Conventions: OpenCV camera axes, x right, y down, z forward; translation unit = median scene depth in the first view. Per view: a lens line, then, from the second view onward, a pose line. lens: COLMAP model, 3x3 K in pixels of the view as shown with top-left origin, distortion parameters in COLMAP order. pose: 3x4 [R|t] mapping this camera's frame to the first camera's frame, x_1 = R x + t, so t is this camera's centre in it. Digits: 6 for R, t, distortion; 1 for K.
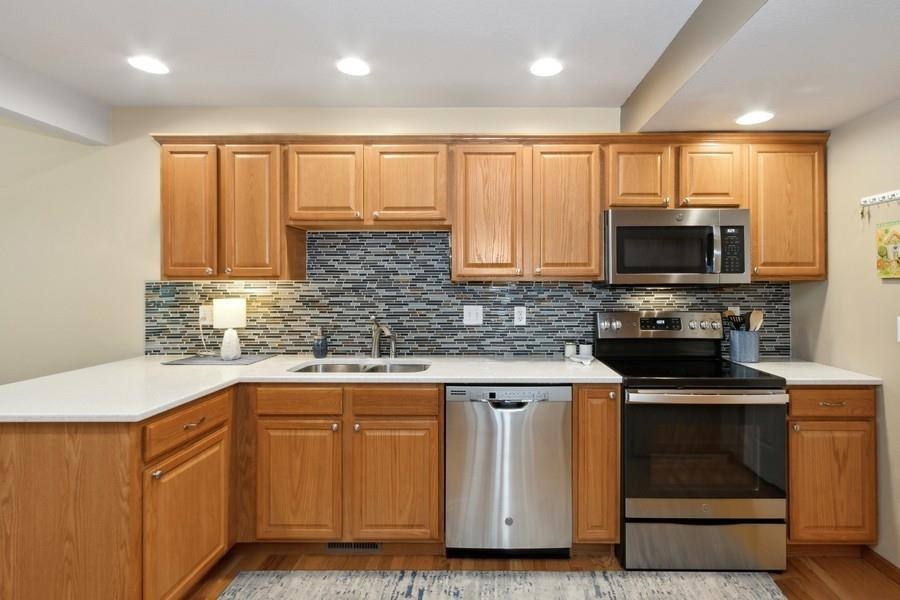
lens RADIAL K [[445.8, 0, 479.0], [0, 445.8, 282.4], [0, 0, 1]] dist [0.000754, 0.000521]
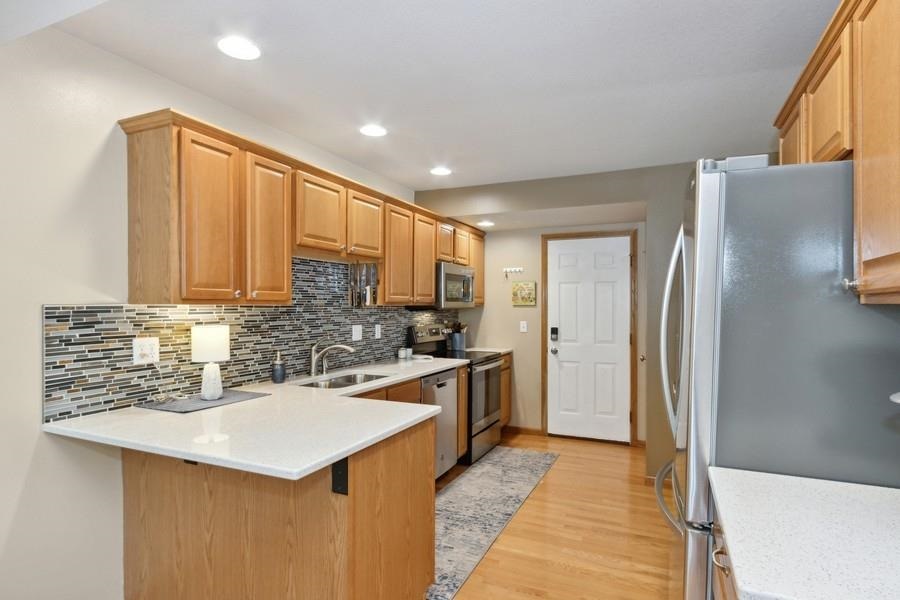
lens RADIAL K [[486.1, 0, 456.0], [0, 486.1, 309.1], [0, 0, 1]] dist [0.001741, 0.000336]
pose [[0.399967, -0.005522, 0.916513, -1.143211], [-0.006690, 0.999938, 0.008944, -0.006438], [-0.916505, -0.009708, 0.399905, 0.204747]]
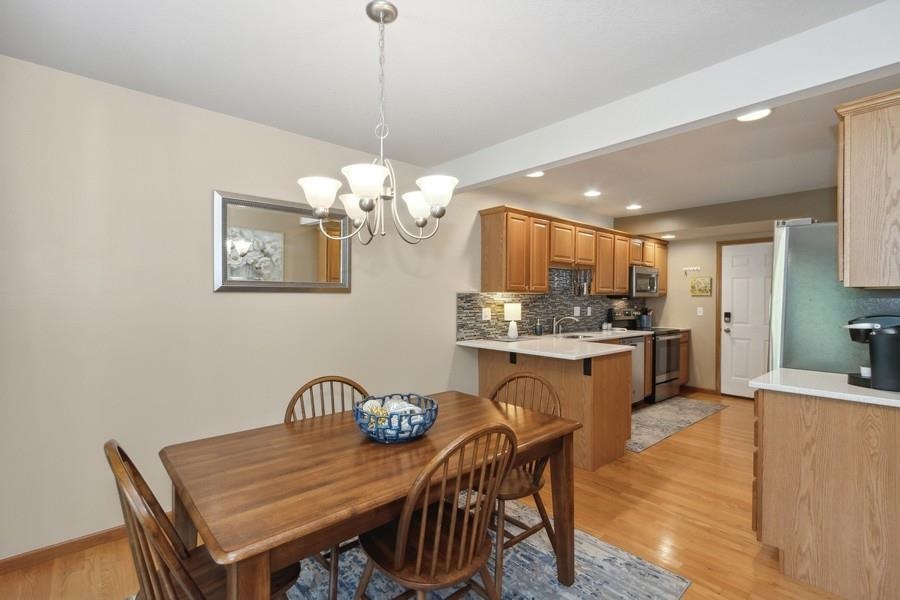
lens RADIAL K [[424.3, 0, 450.9], [0, 424.3, 302.5], [0, 0, 1]] dist [0.018705, 0.000529]
pose [[0.742182, -0.002510, 0.670194, -1.731123], [-0.008557, 0.999876, 0.013221, 0.012358], [-0.670144, -0.015547, 0.742068, -0.050189]]
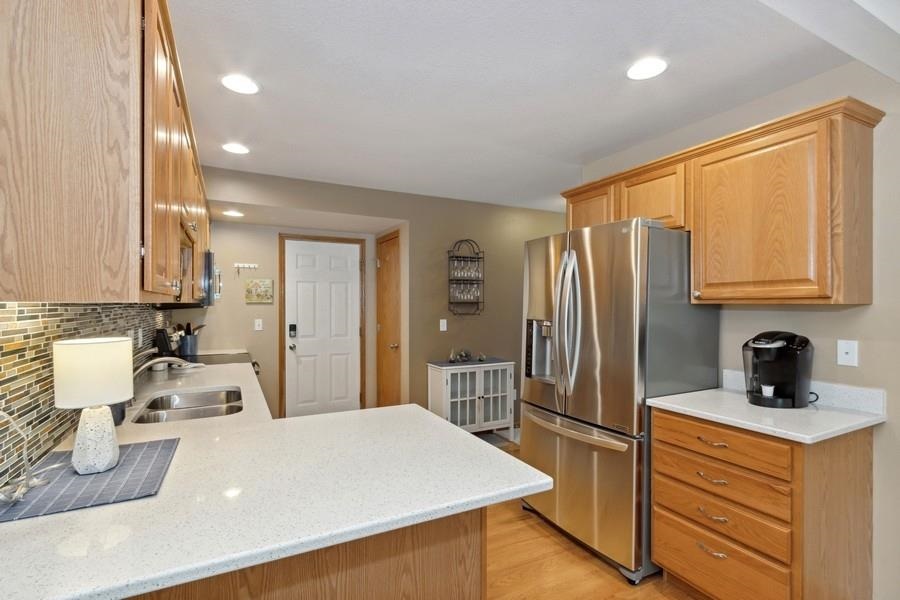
lens RADIAL K [[424.3, 0, 452.0], [0, 424.3, 302.5], [0, 0, 1]] dist [0.018705, 0.000529]
pose [[-0.472110, 0.001806, 0.881538, -1.075150], [-0.007437, 0.999954, -0.006032, -0.003400], [-0.881508, -0.009404, -0.472075, 0.832531]]
